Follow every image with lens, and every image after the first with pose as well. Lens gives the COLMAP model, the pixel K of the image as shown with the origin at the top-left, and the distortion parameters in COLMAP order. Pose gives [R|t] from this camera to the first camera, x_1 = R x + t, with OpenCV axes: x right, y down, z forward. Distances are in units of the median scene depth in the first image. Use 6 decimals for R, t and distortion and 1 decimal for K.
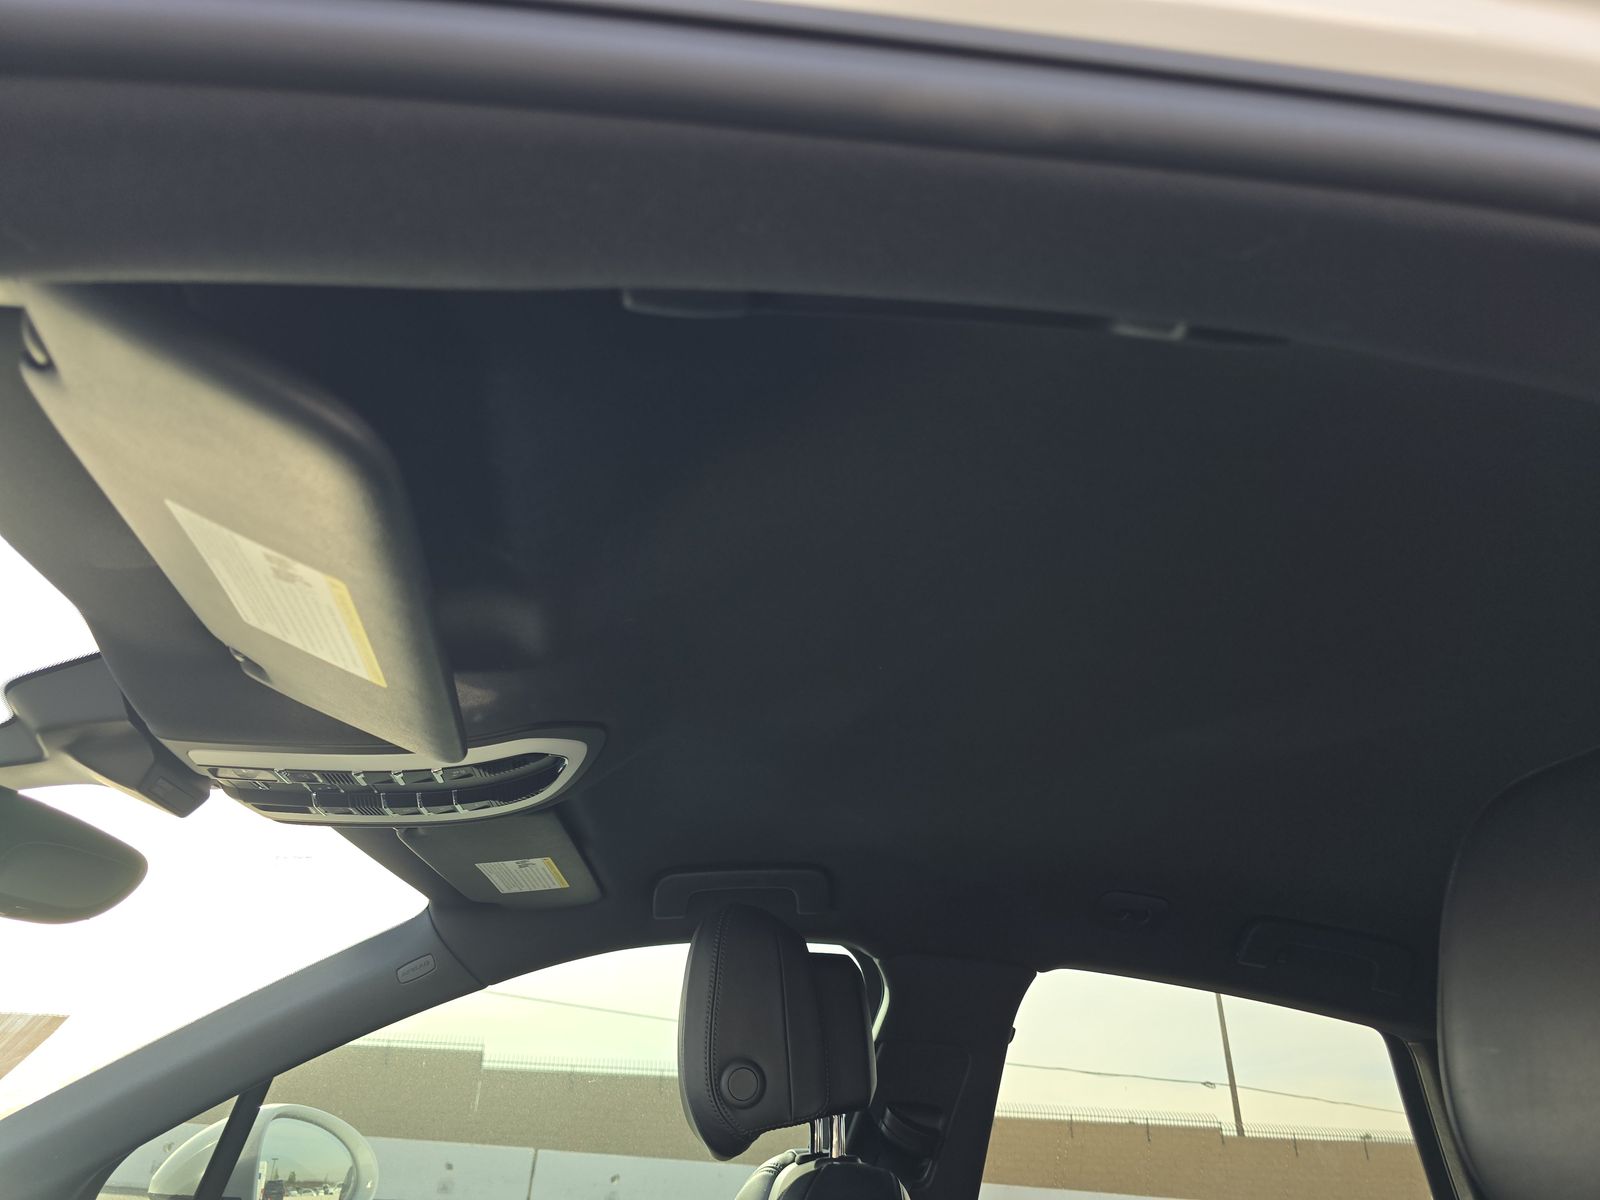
lens RADIAL K [[1036.2, 0, 800.0], [0, 1036.2, 600.0], [0, 0, 1]] dist [-0.018957, -0.000563]
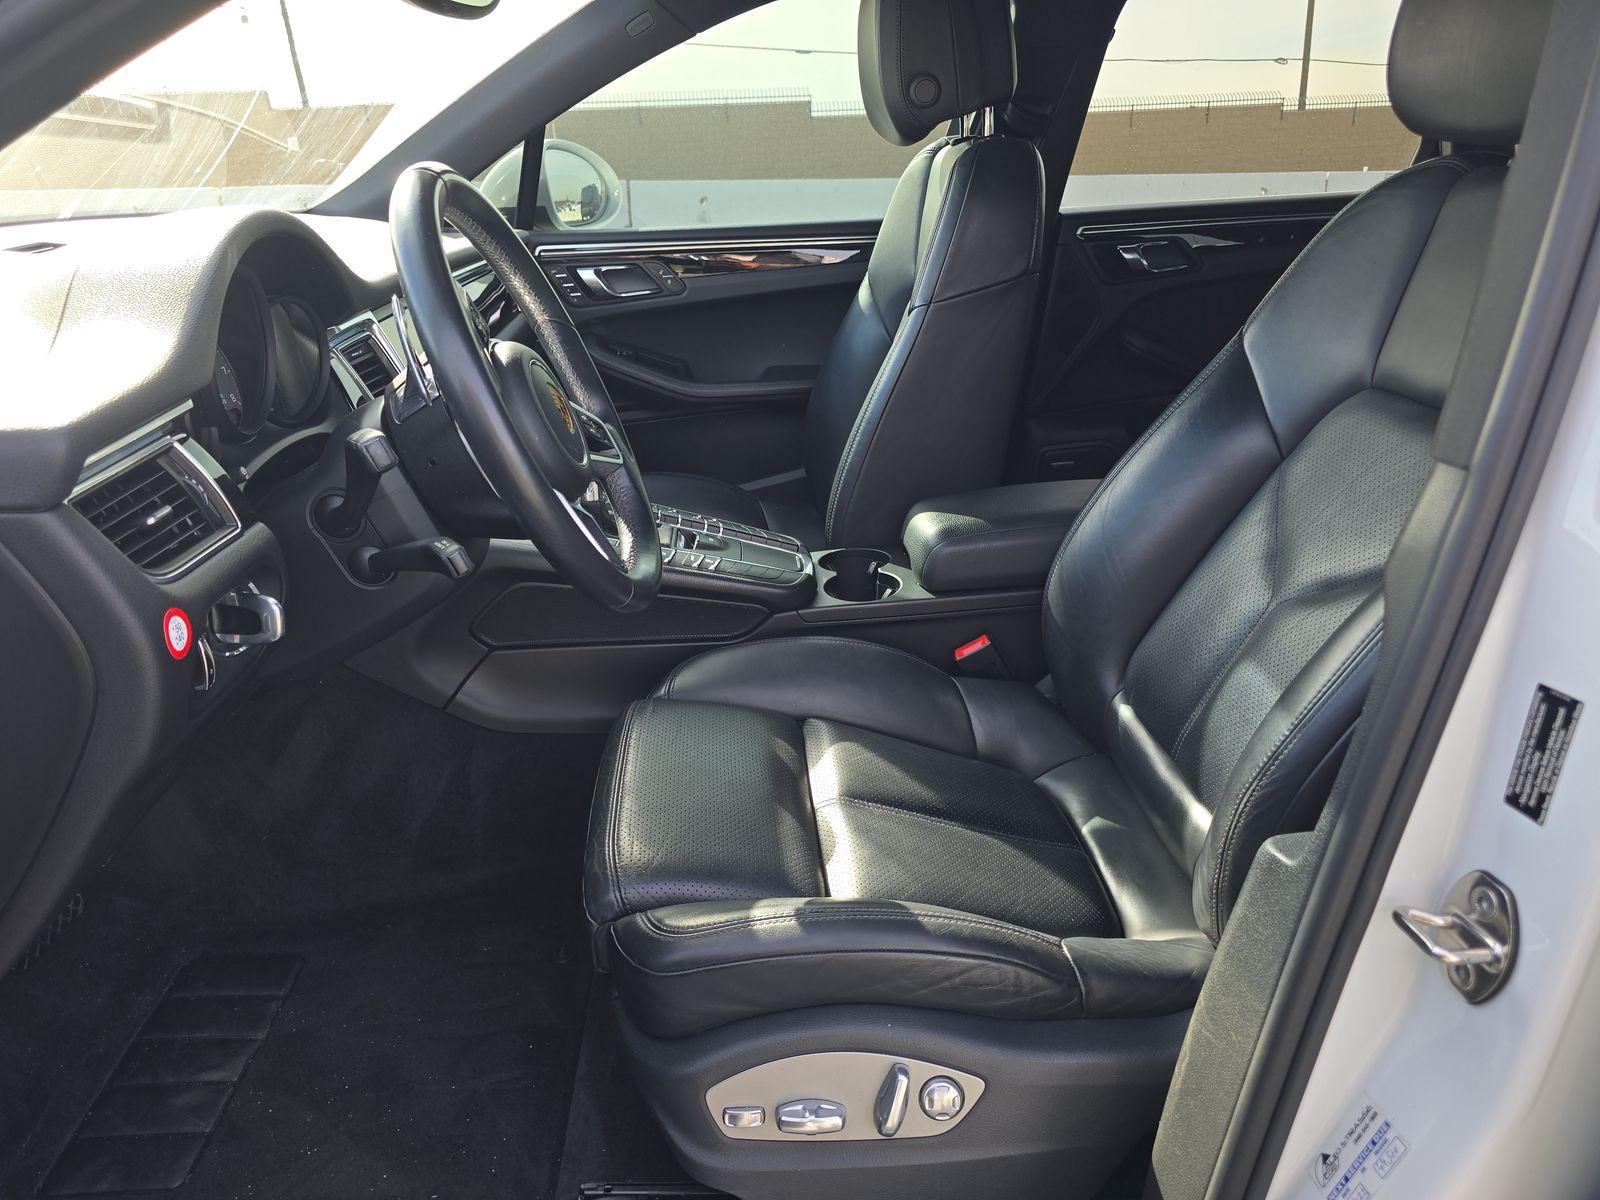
lens RADIAL K [[1097.8, 0, 800.0], [0, 1097.8, 600.0], [0, 0, 1]] dist [0.045267, -0.065837]
pose [[0.995894, -0.064307, -0.063715, -0.134031], [0.090227, 0.647880, 0.756380, -0.190729], [-0.007360, -0.759023, 0.651022, -0.407277]]
